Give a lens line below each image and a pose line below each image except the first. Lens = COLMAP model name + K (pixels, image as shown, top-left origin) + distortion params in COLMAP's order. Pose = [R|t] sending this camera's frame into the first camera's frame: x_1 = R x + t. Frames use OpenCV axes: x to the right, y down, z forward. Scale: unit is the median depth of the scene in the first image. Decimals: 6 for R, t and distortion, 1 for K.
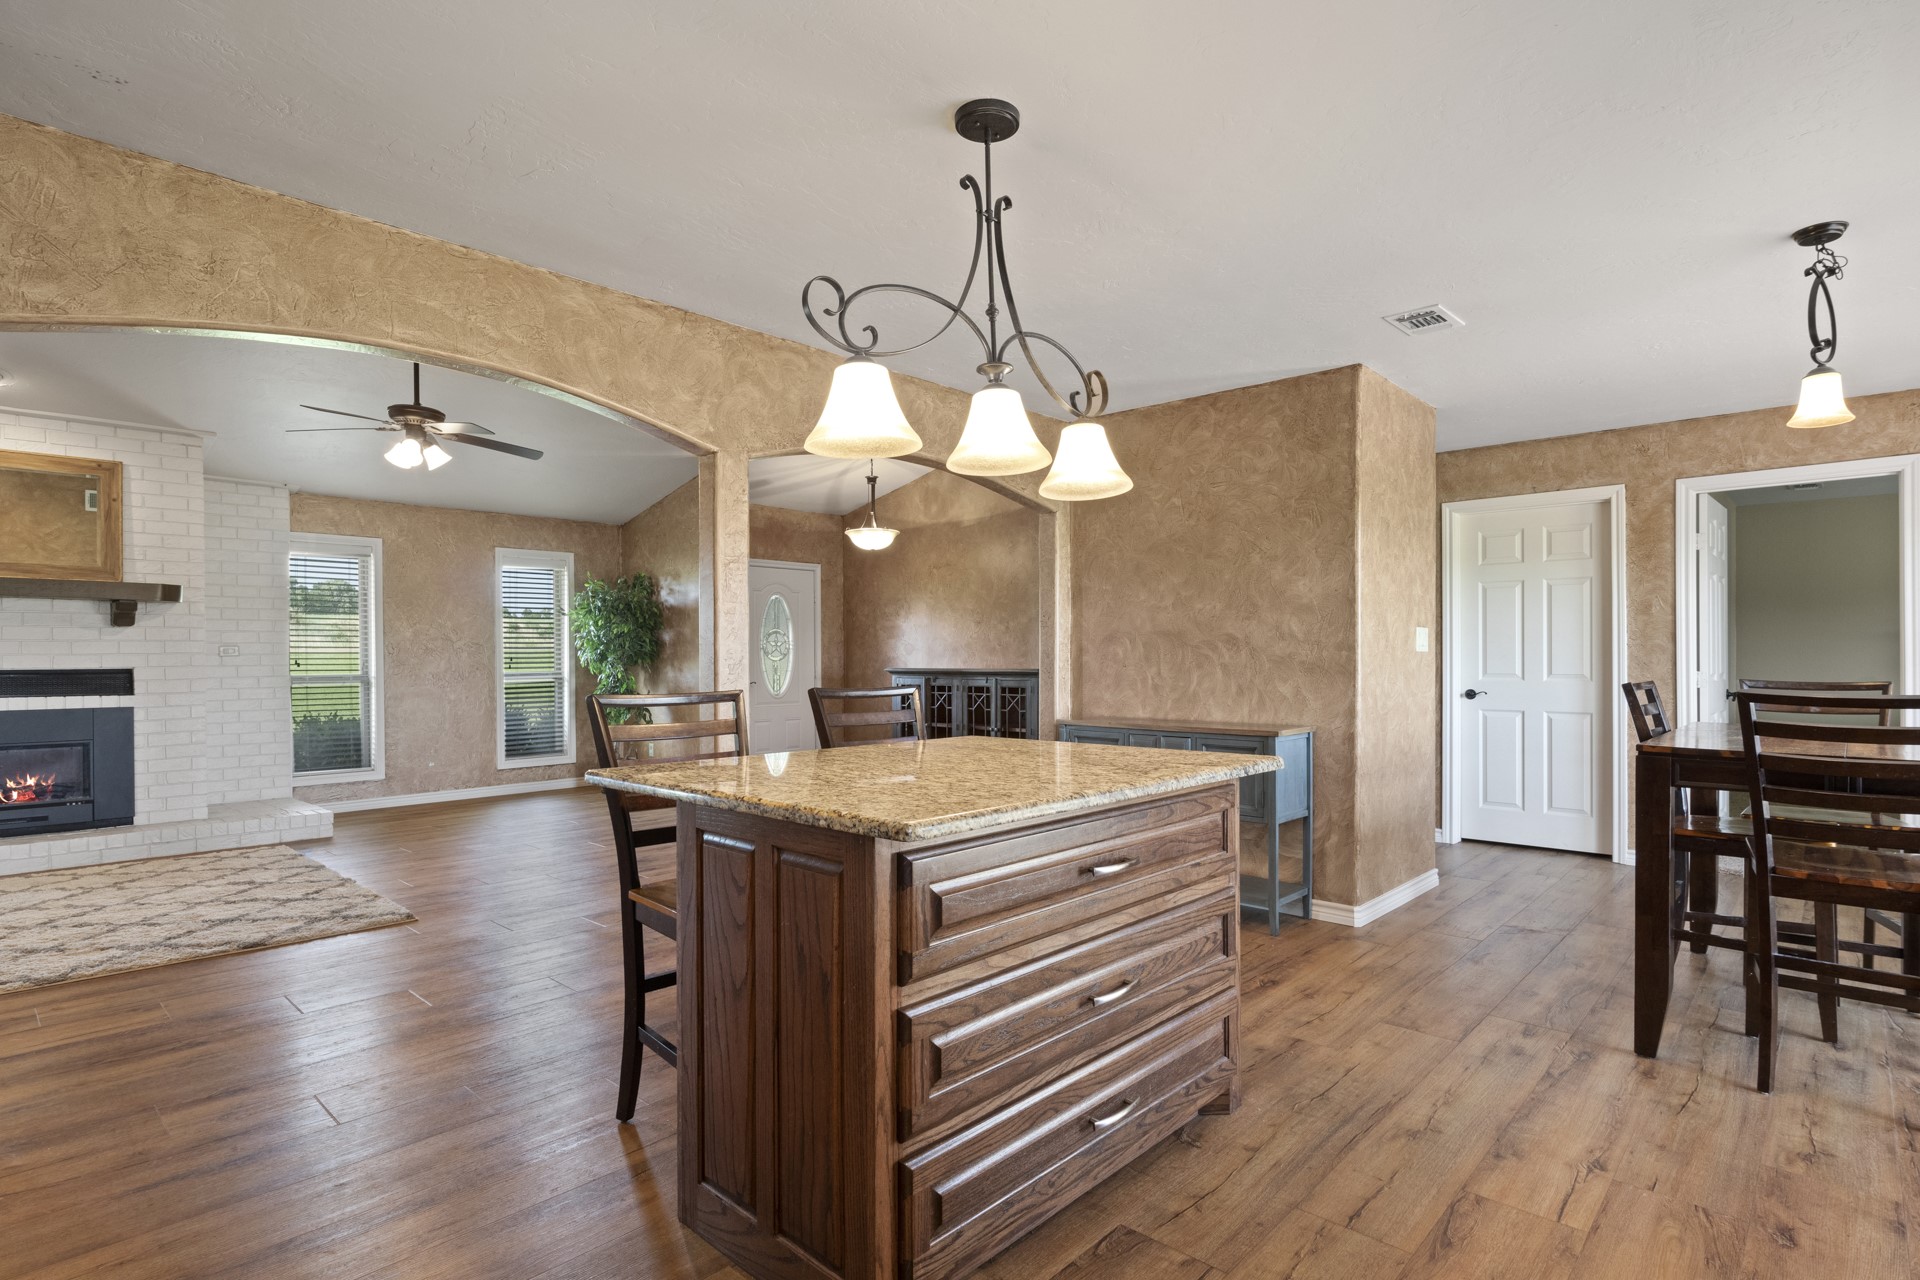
lens RADIAL K [[956.2, 0, 955.5], [0, 956.2, 658.4], [0, 0, 1]] dist [-0.007186, -0.001590]
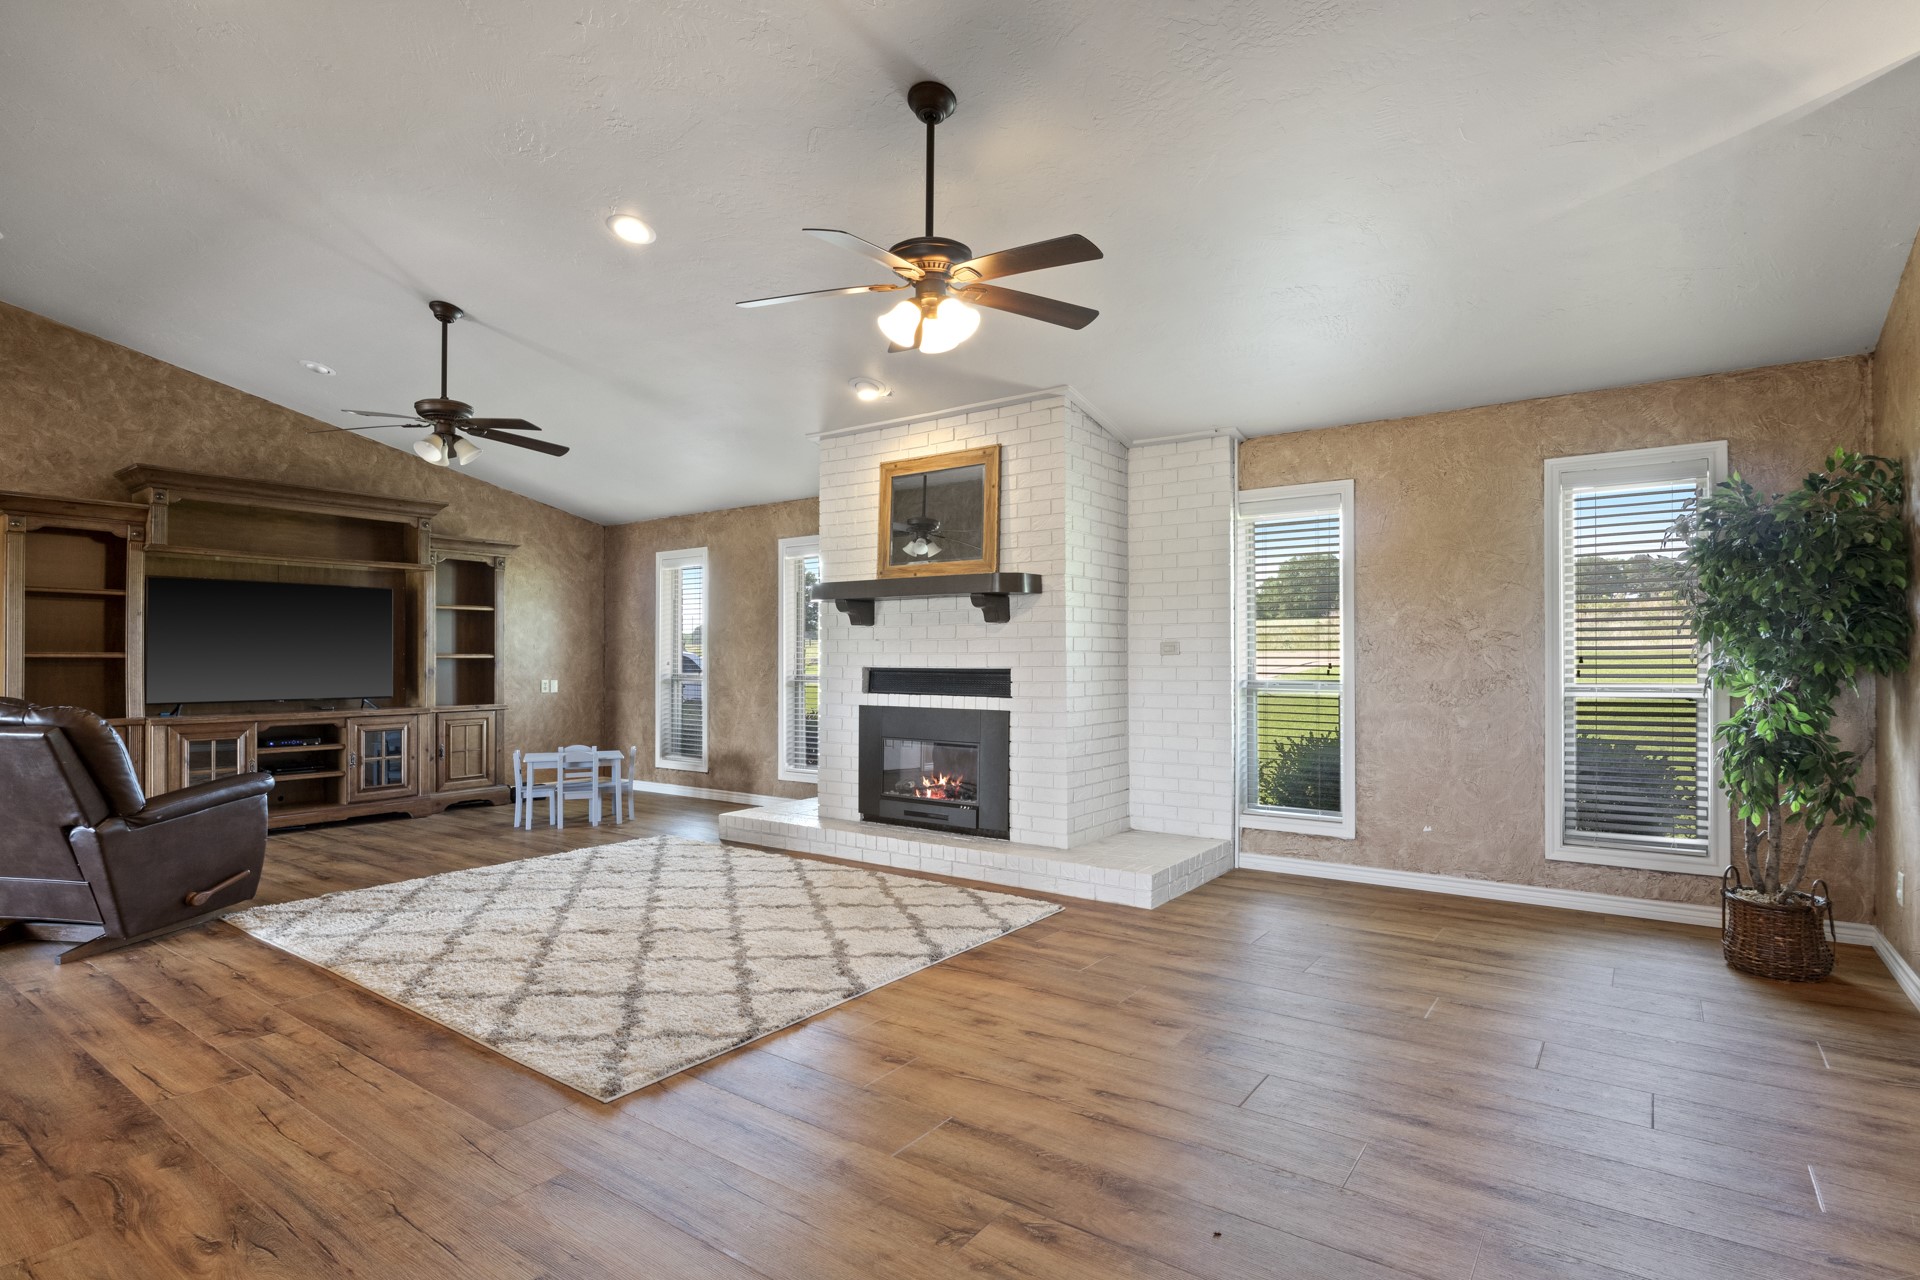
lens RADIAL K [[956.2, 0, 967.3], [0, 956.2, 654.7], [0, 0, 1]] dist [-0.007186, -0.001590]
pose [[0.130008, 0.001010, -0.991512, 0.038671], [-0.001591, 0.999998, 0.000810, -0.003418], [0.991512, 0.001472, 0.130010, 0.883353]]
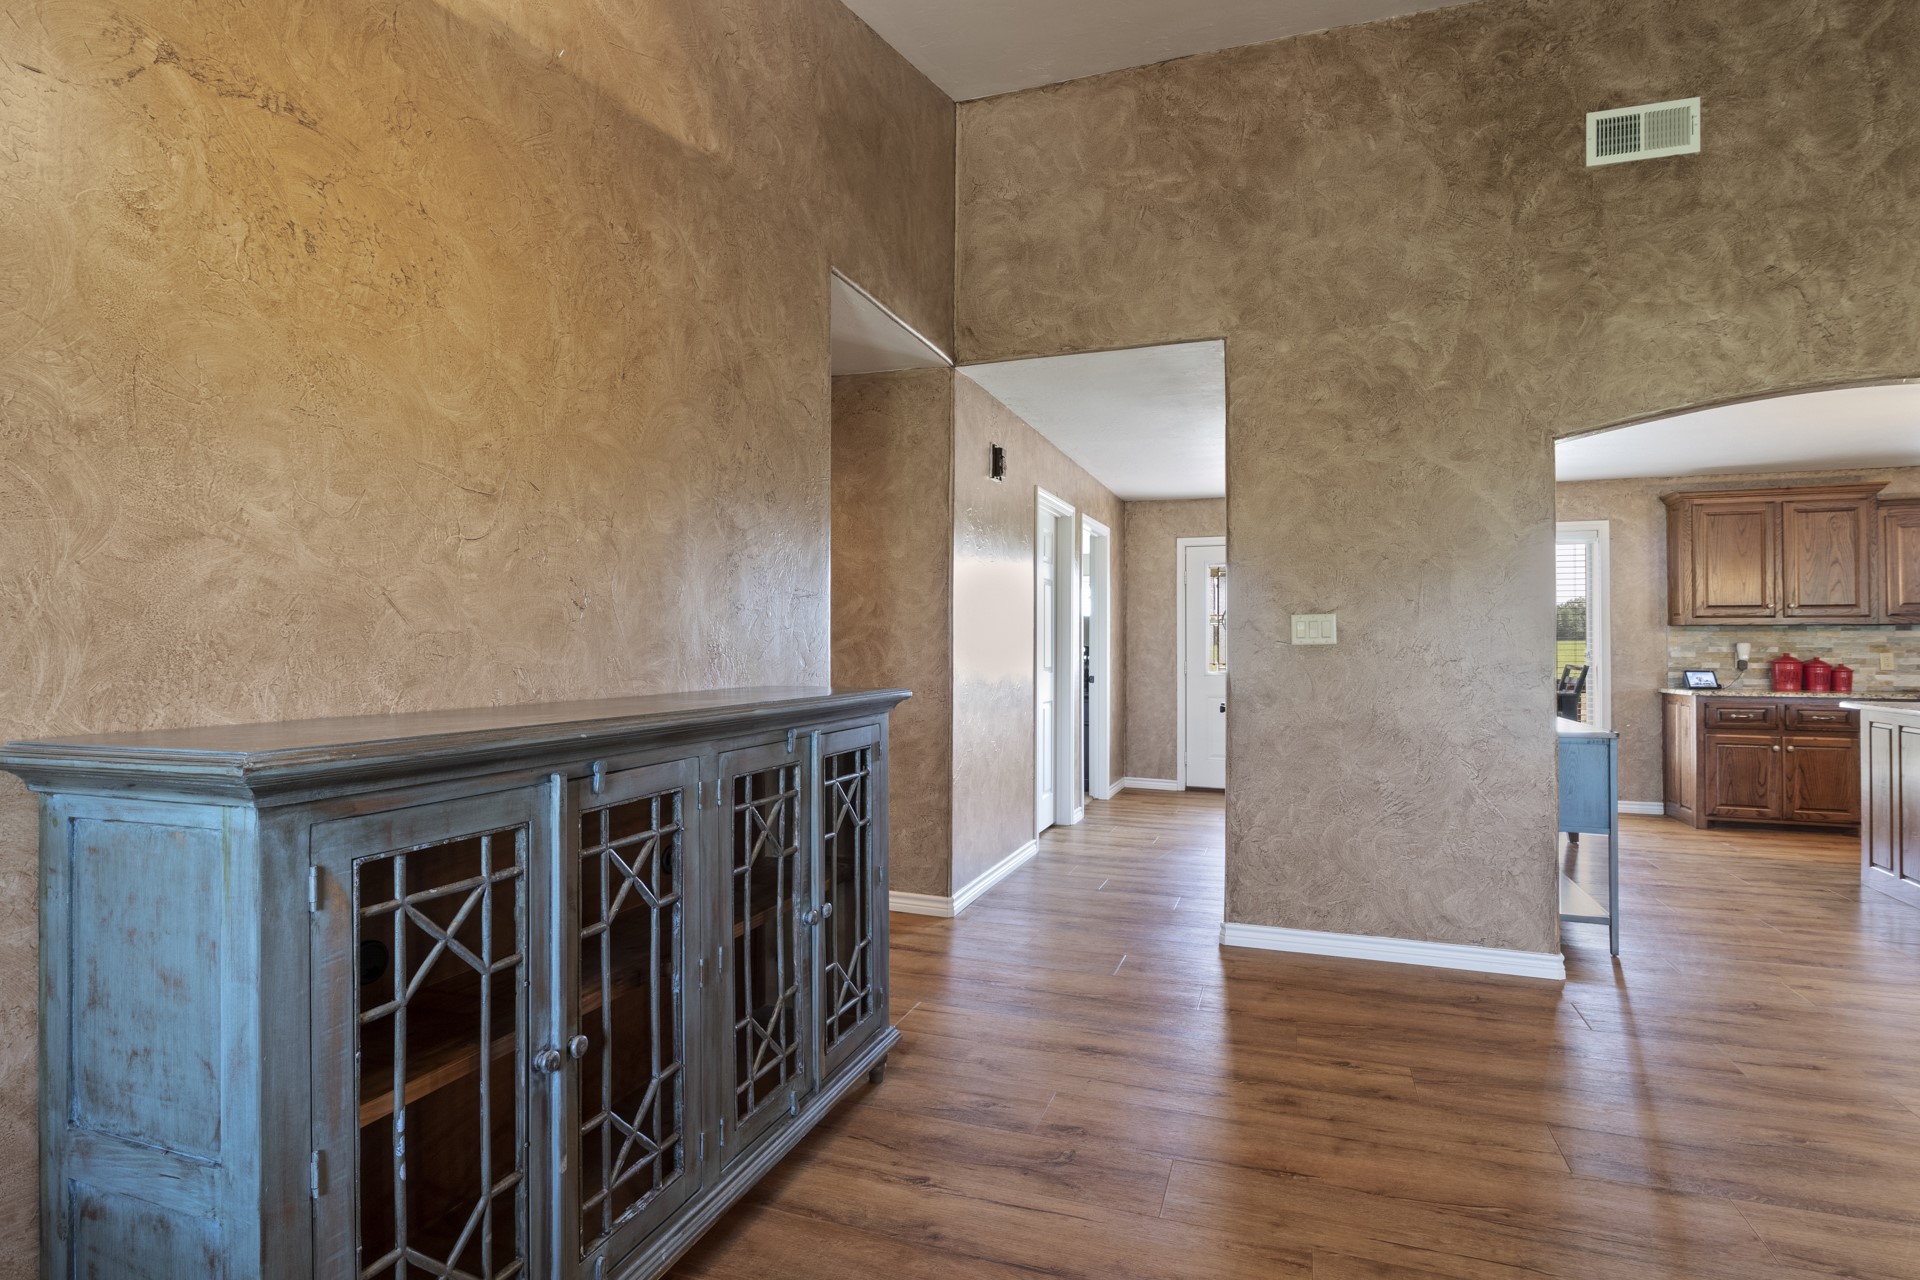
lens RADIAL K [[956.2, 0, 959.0], [0, 956.2, 633.7], [0, 0, 1]] dist [-0.007186, -0.001590]
pose [[-0.393108, 0.014908, 0.919371, -0.338725], [0.000830, 0.999874, -0.015858, -0.004019], [-0.919492, -0.005471, -0.393071, 1.539611]]
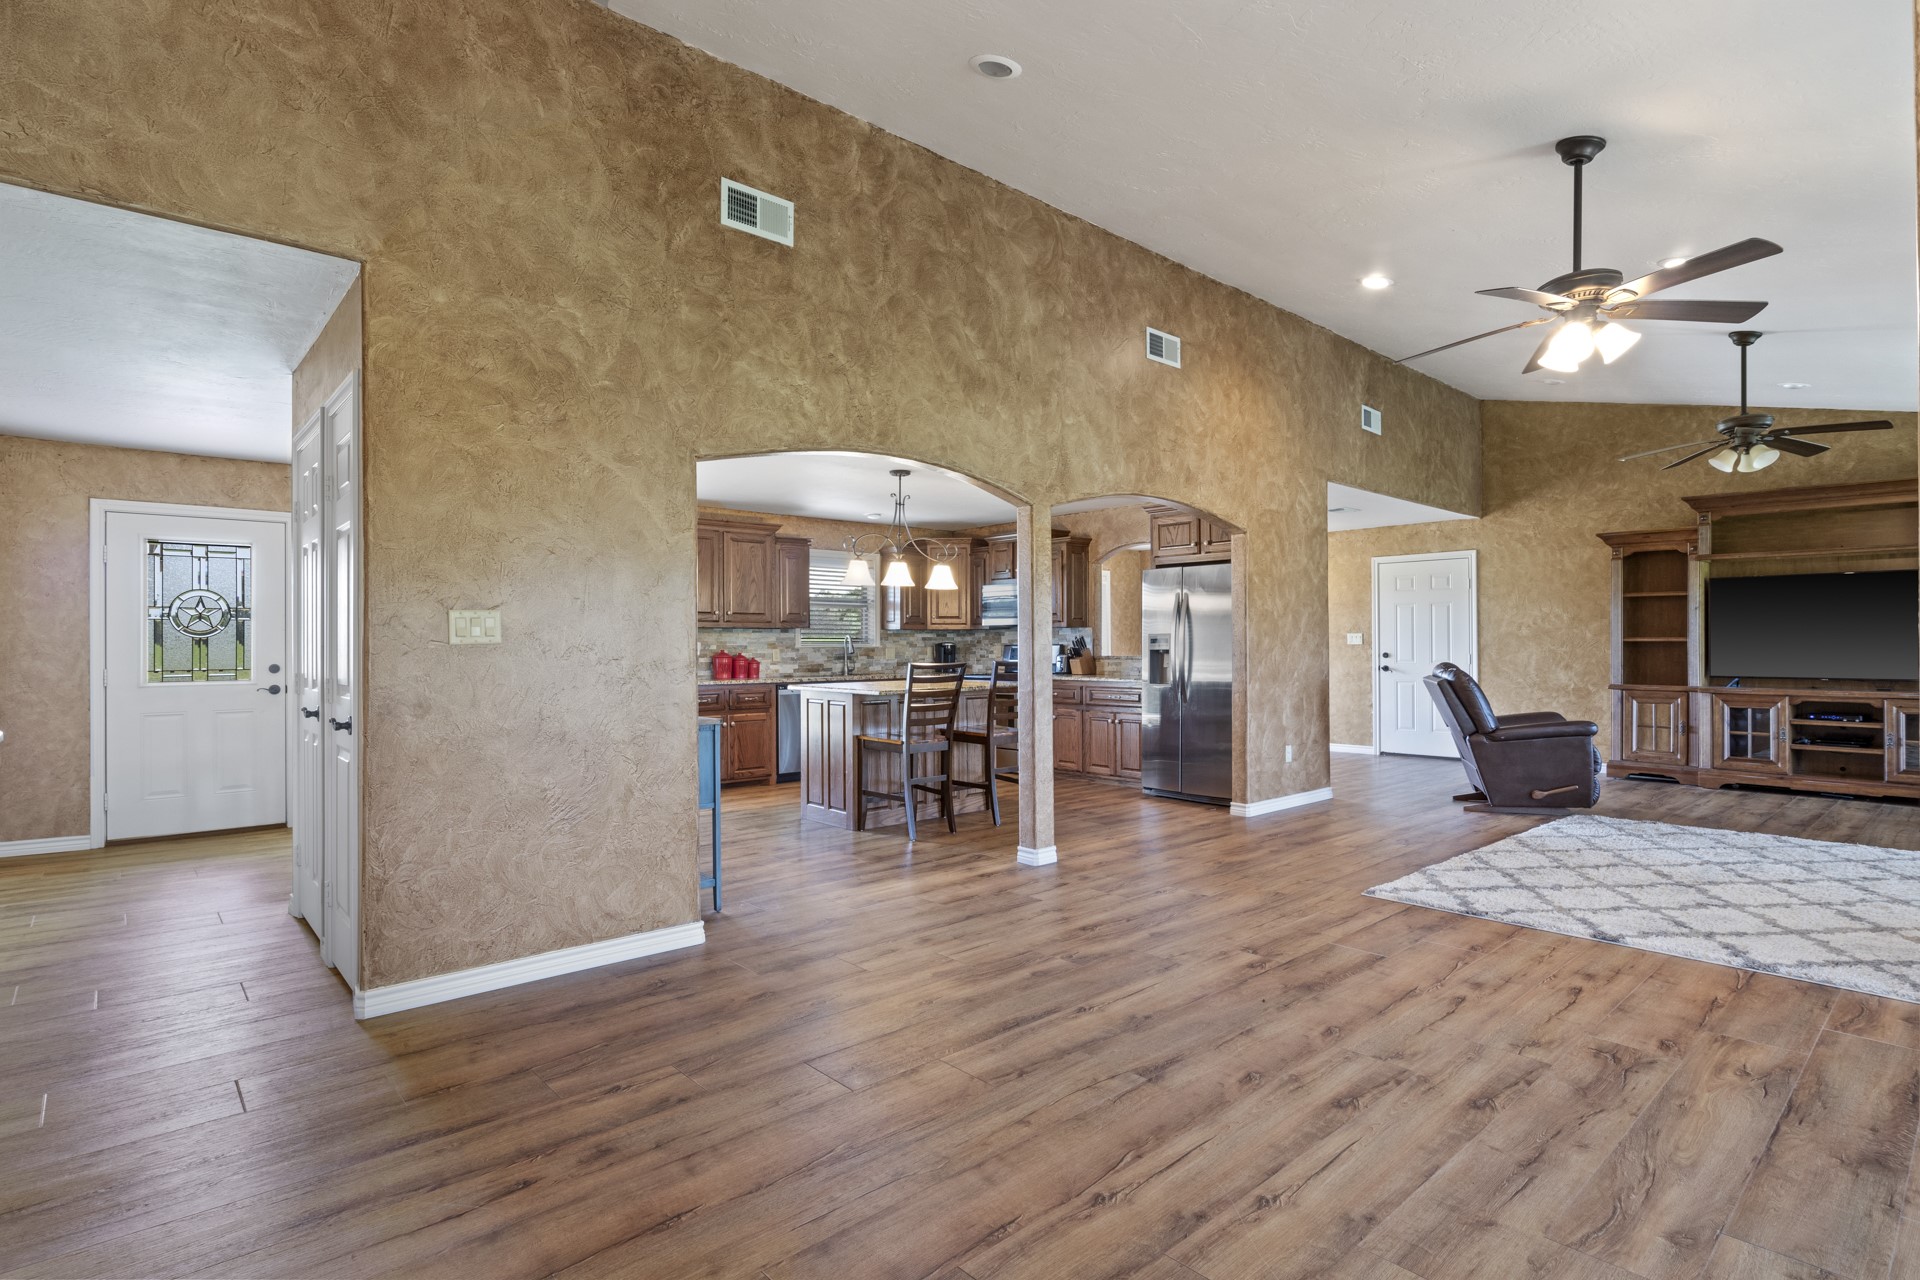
lens RADIAL K [[956.2, 0, 961.5], [0, 956.2, 638.0], [0, 0, 1]] dist [-0.007186, -0.001590]
pose [[-0.995991, 0.009391, 0.088964, -0.171969], [0.008927, 0.999944, -0.005618, -0.004668], [-0.089012, -0.004801, -0.996019, 1.609677]]
